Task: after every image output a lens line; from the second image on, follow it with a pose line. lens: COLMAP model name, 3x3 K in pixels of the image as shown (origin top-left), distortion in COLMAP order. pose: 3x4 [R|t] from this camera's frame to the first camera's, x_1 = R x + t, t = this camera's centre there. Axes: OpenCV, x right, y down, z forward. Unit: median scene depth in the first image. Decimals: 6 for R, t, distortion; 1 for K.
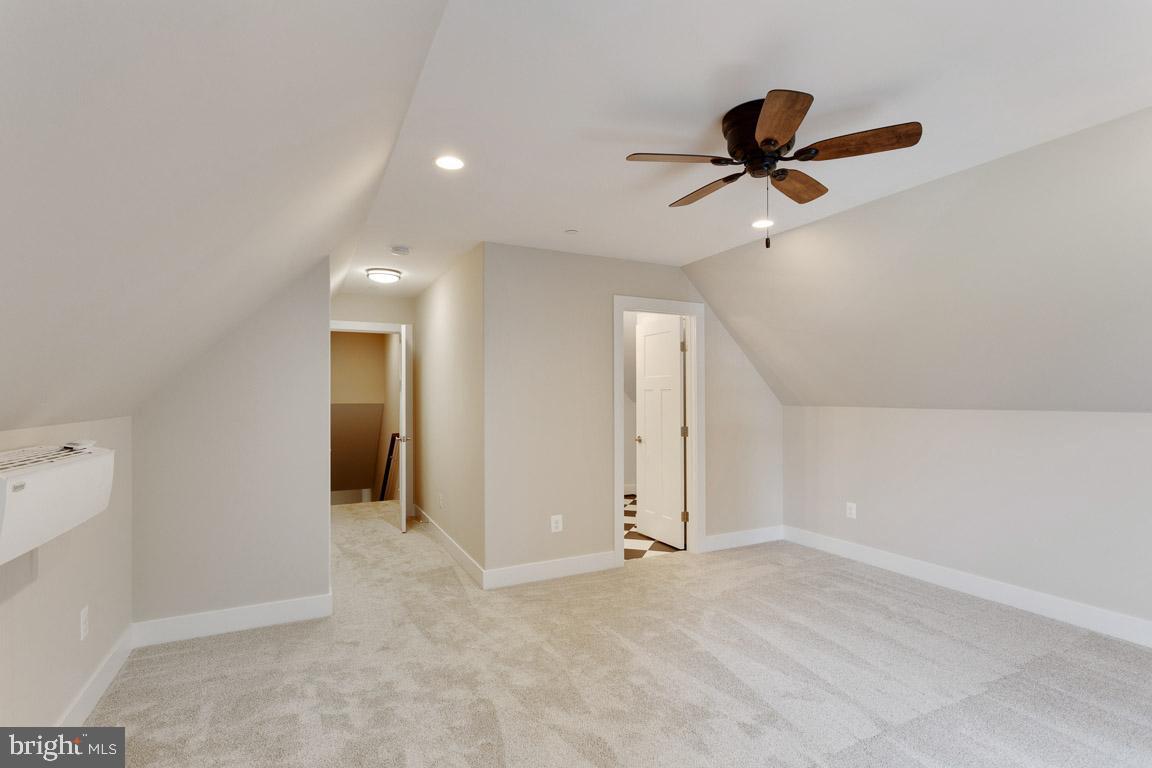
lens RADIAL K [[551.5, 0, 579.2], [0, 551.5, 386.2], [0, 0, 1]] dist [0.005248, 0.001039]
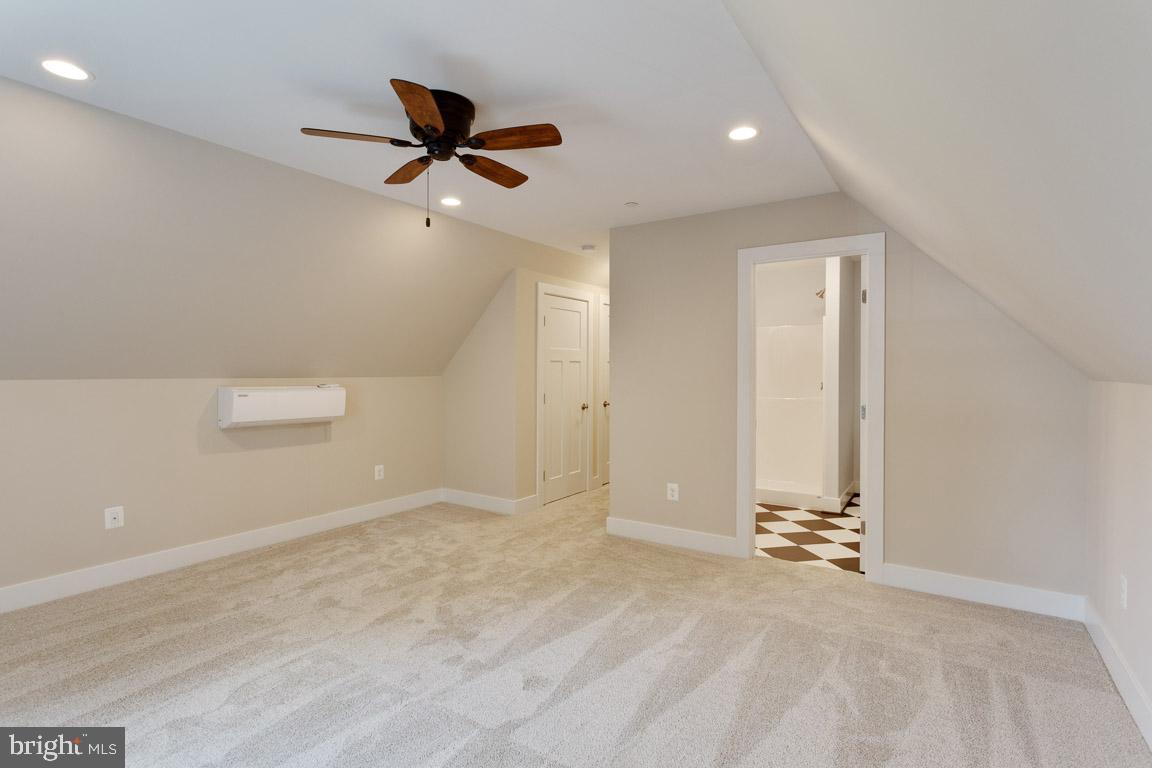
lens RADIAL K [[551.5, 0, 577.8], [0, 551.5, 381.4], [0, 0, 1]] dist [0.005248, 0.001039]
pose [[0.482486, 0.015323, -0.875770, 1.032337], [0.016905, 0.999498, 0.026801, 0.029796], [0.875741, -0.027736, 0.481984, 0.526639]]
